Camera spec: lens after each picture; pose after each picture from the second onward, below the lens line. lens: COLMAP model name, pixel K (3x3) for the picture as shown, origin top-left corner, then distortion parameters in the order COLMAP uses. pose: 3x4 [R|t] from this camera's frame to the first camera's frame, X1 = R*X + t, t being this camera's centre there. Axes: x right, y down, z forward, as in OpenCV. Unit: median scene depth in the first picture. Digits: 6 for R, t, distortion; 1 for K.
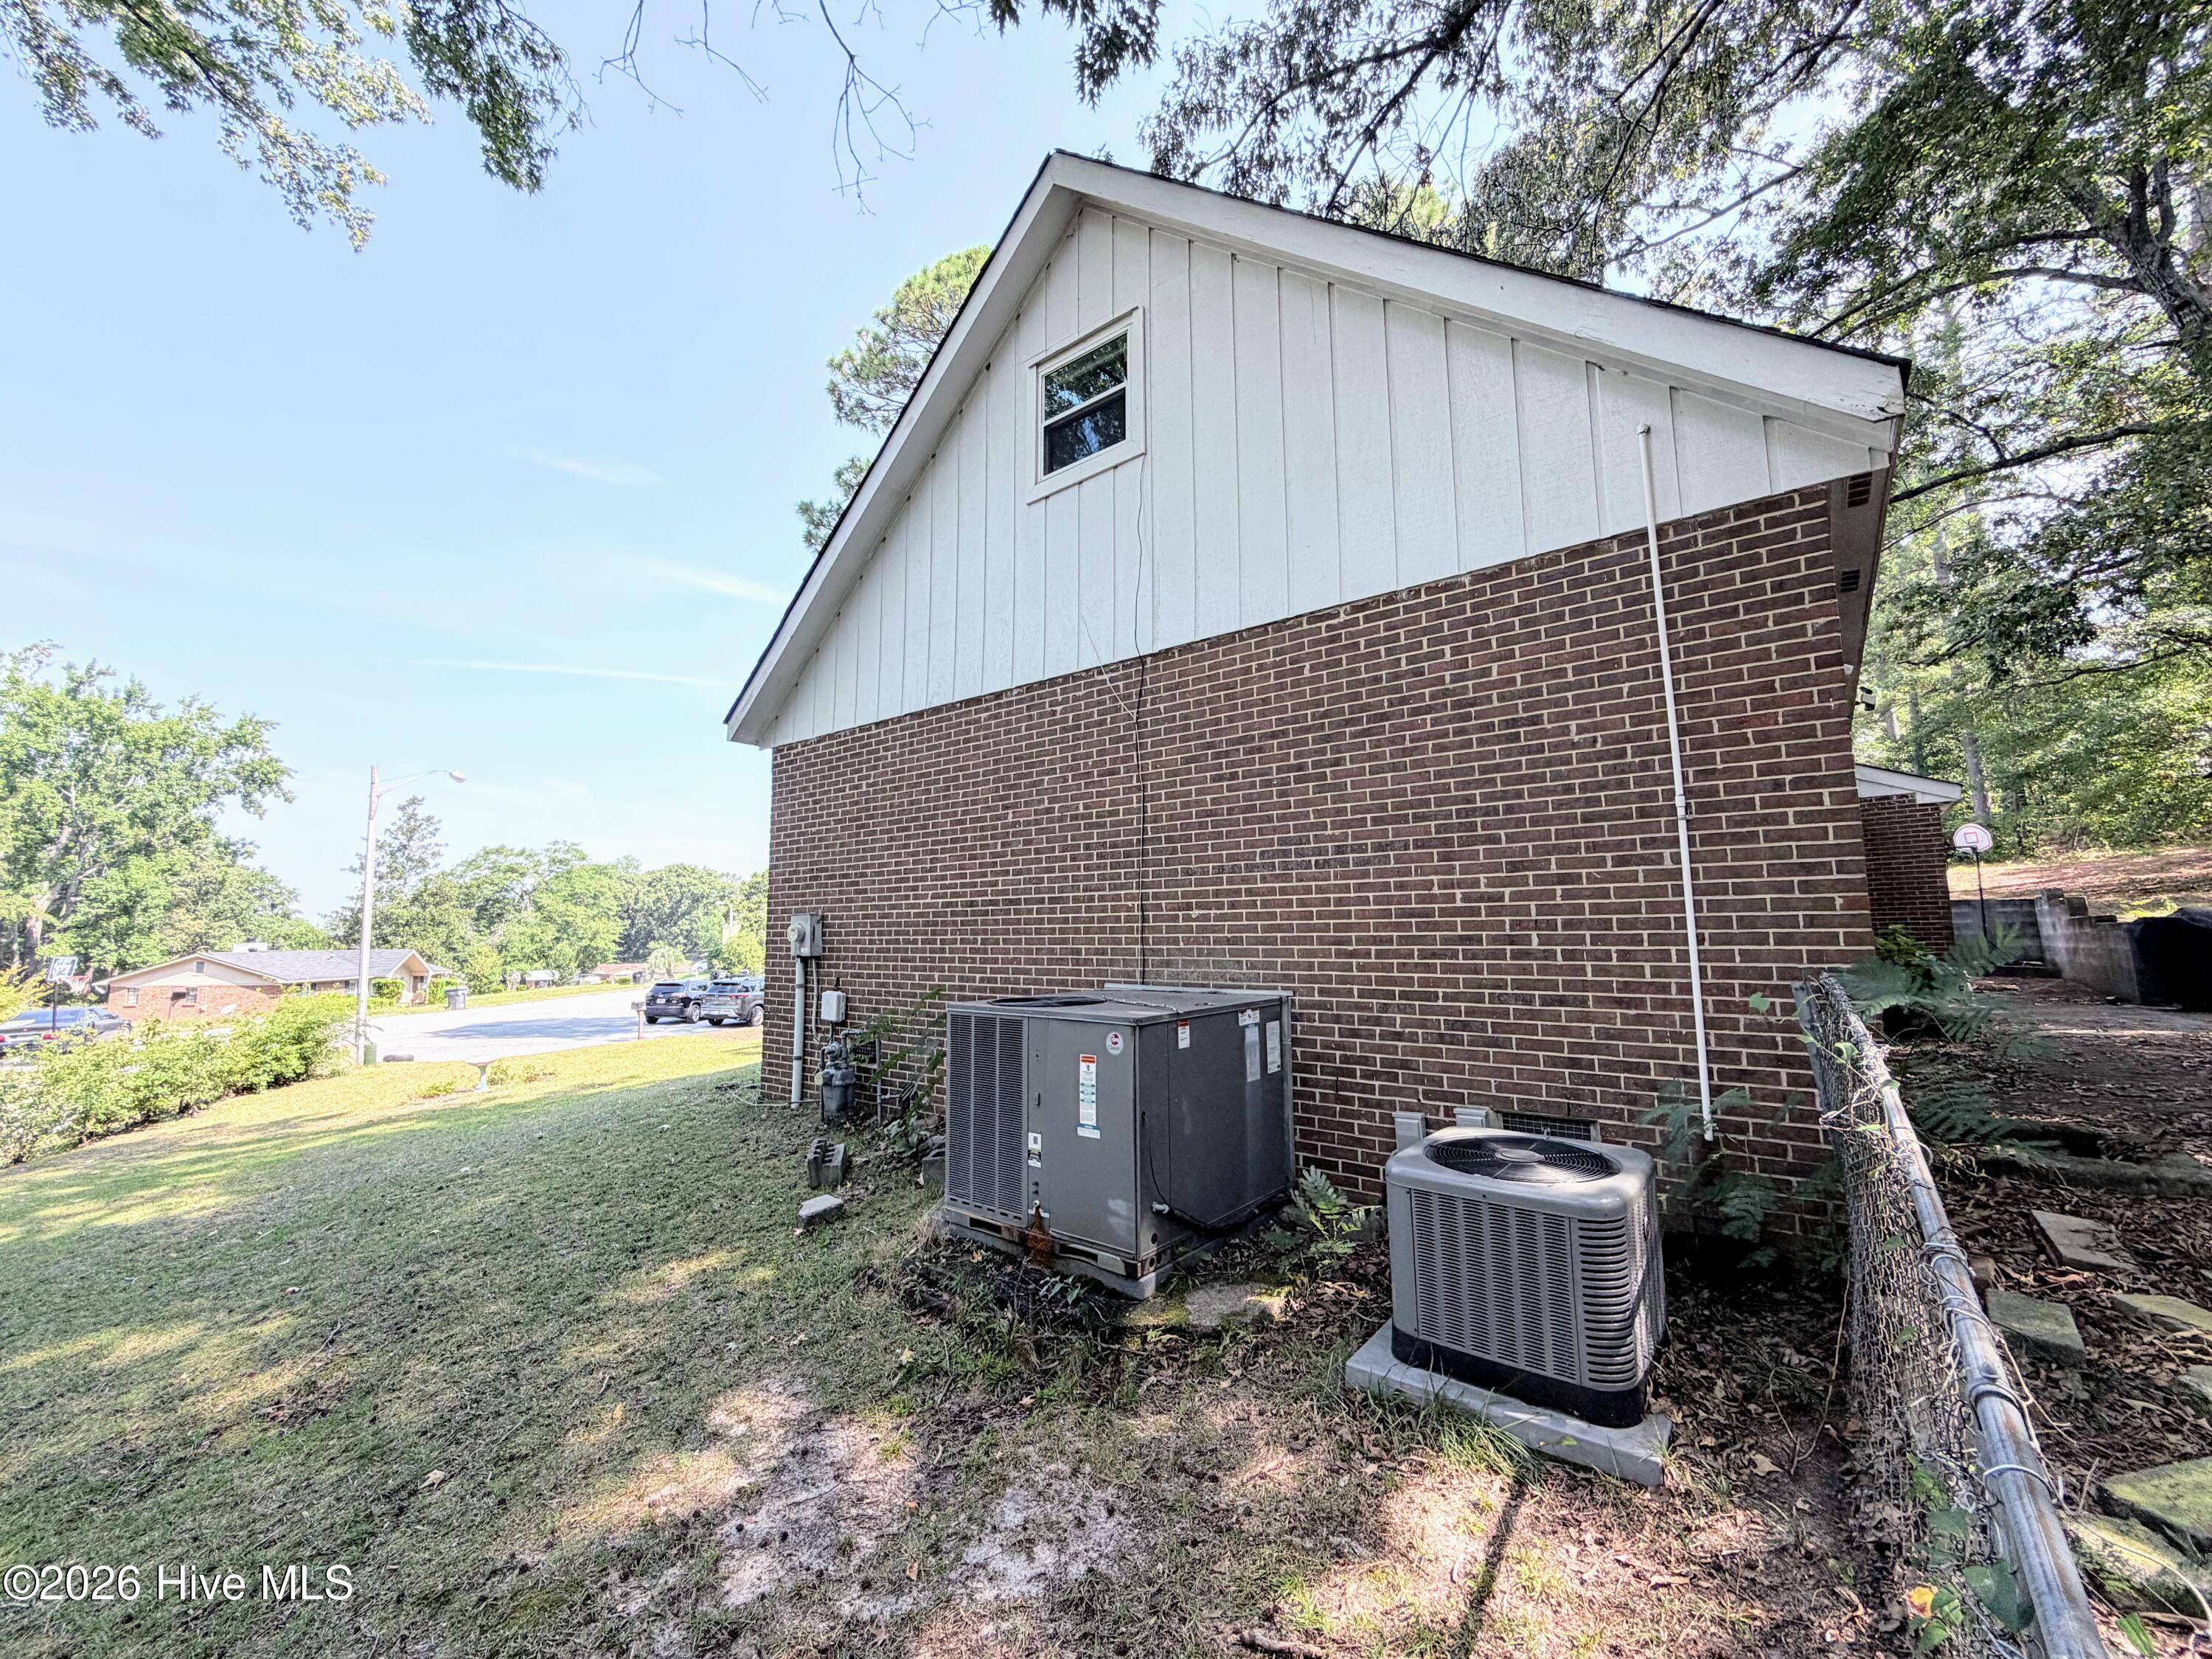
lens RADIAL K [[885.4, 0, 1101.6], [0, 885.4, 821.9], [0, 0, 1]] dist [0.002524, -0.000177]
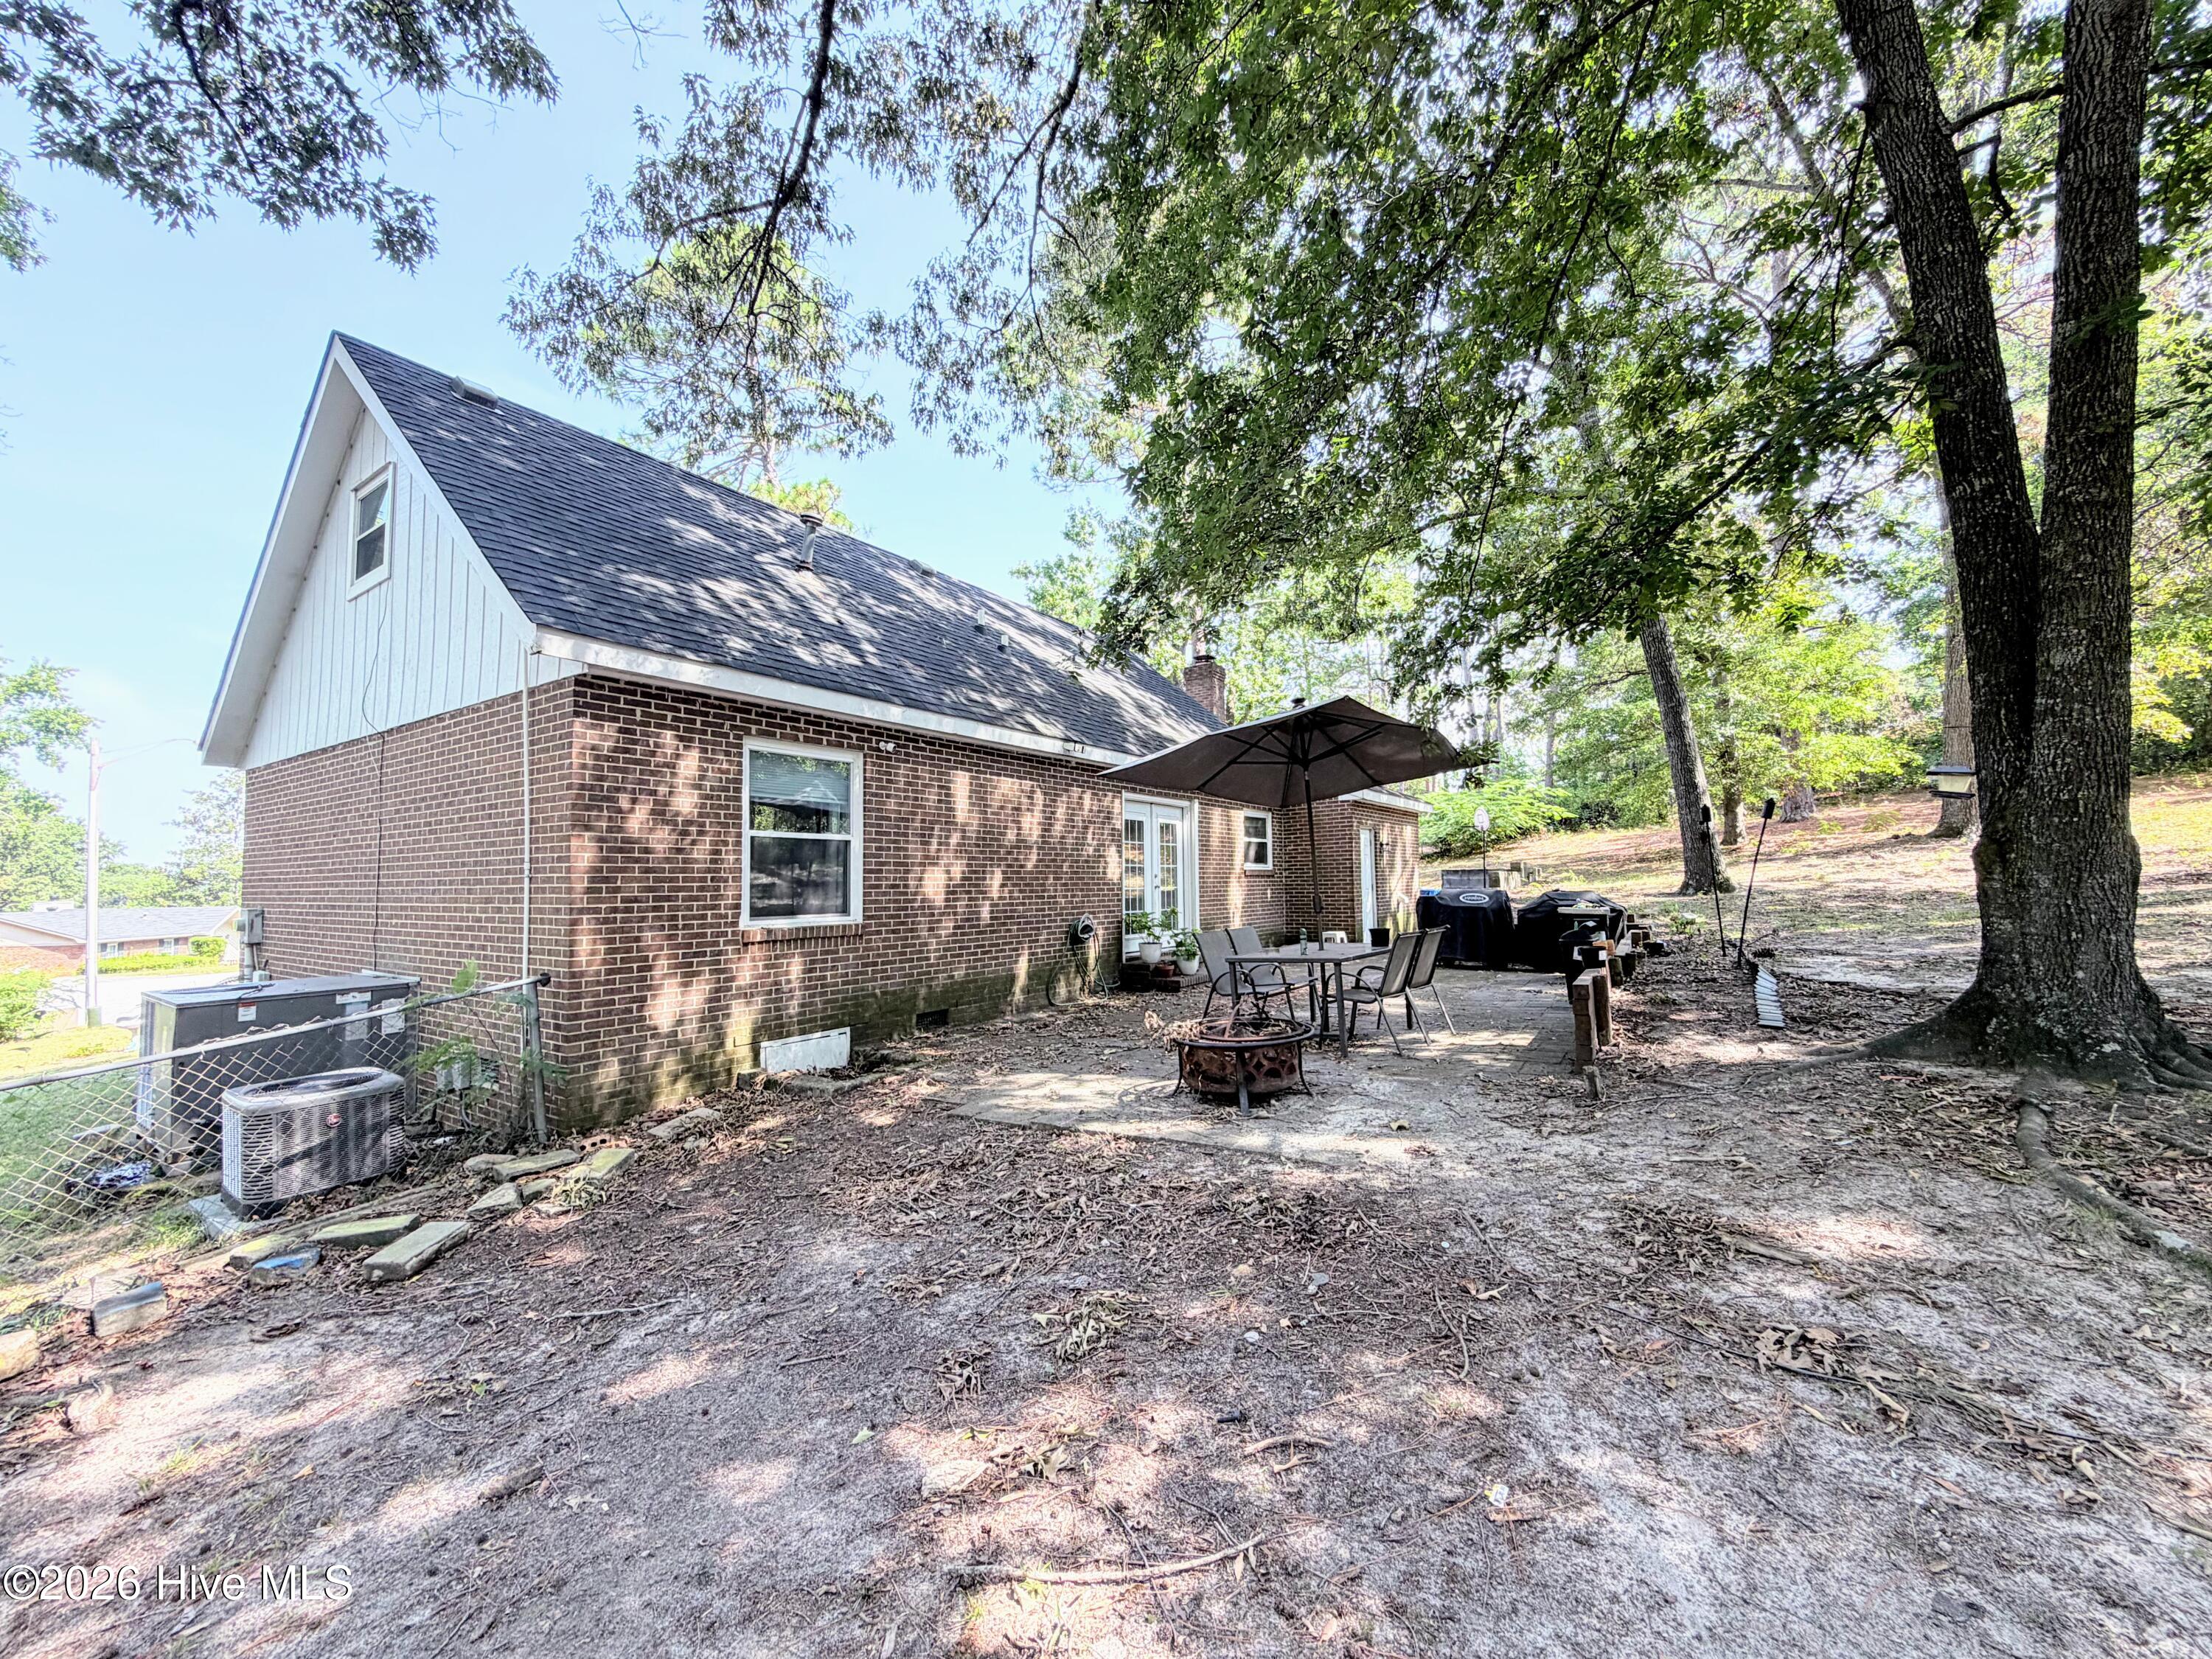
lens RADIAL K [[885.4, 0, 1101.6], [0, 885.4, 821.9], [0, 0, 1]] dist [0.002524, -0.000177]
pose [[0.996902, -0.001107, 0.078644, 0.720310], [-0.003712, 0.998125, 0.061098, -0.094085], [-0.078564, -0.061200, 0.995029, -0.313133]]
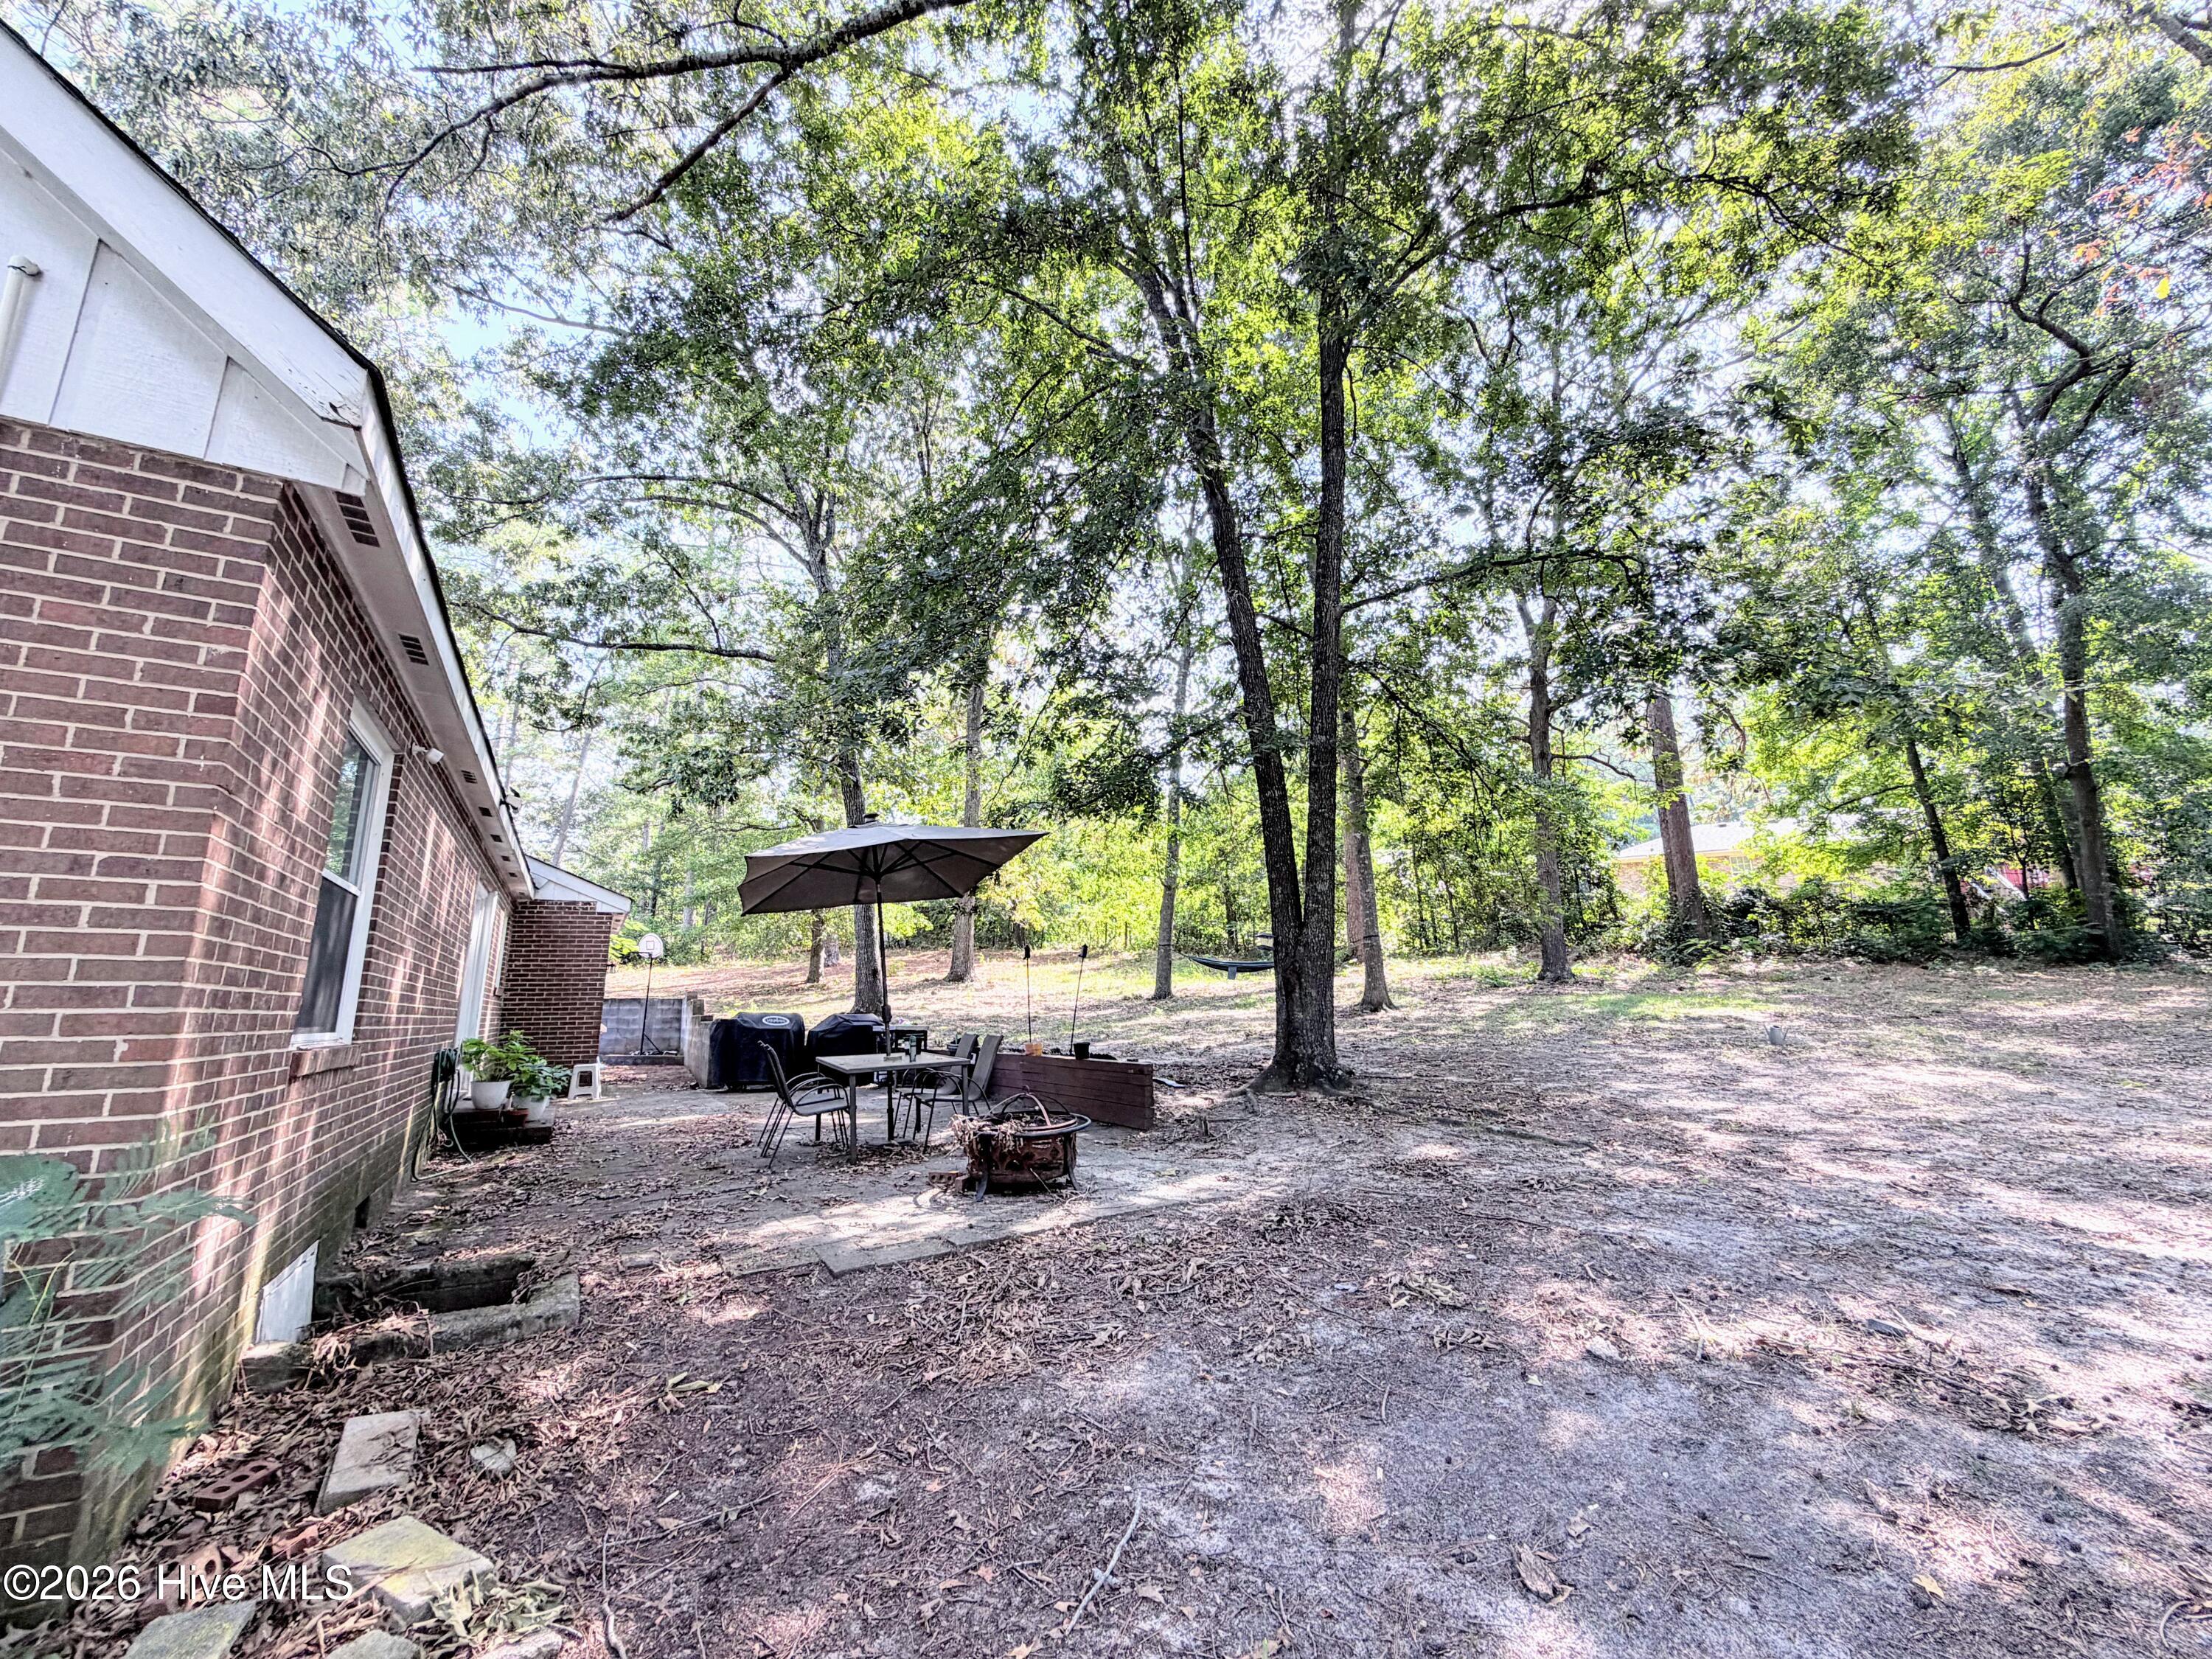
lens RADIAL K [[885.4, 0, 1101.6], [0, 885.4, 821.9], [0, 0, 1]] dist [0.002524, -0.000177]
pose [[0.352529, 0.198119, 0.914588, 0.184623], [-0.110694, 0.979299, -0.169469, -0.019475], [-0.929231, -0.041496, 0.367162, 0.027378]]
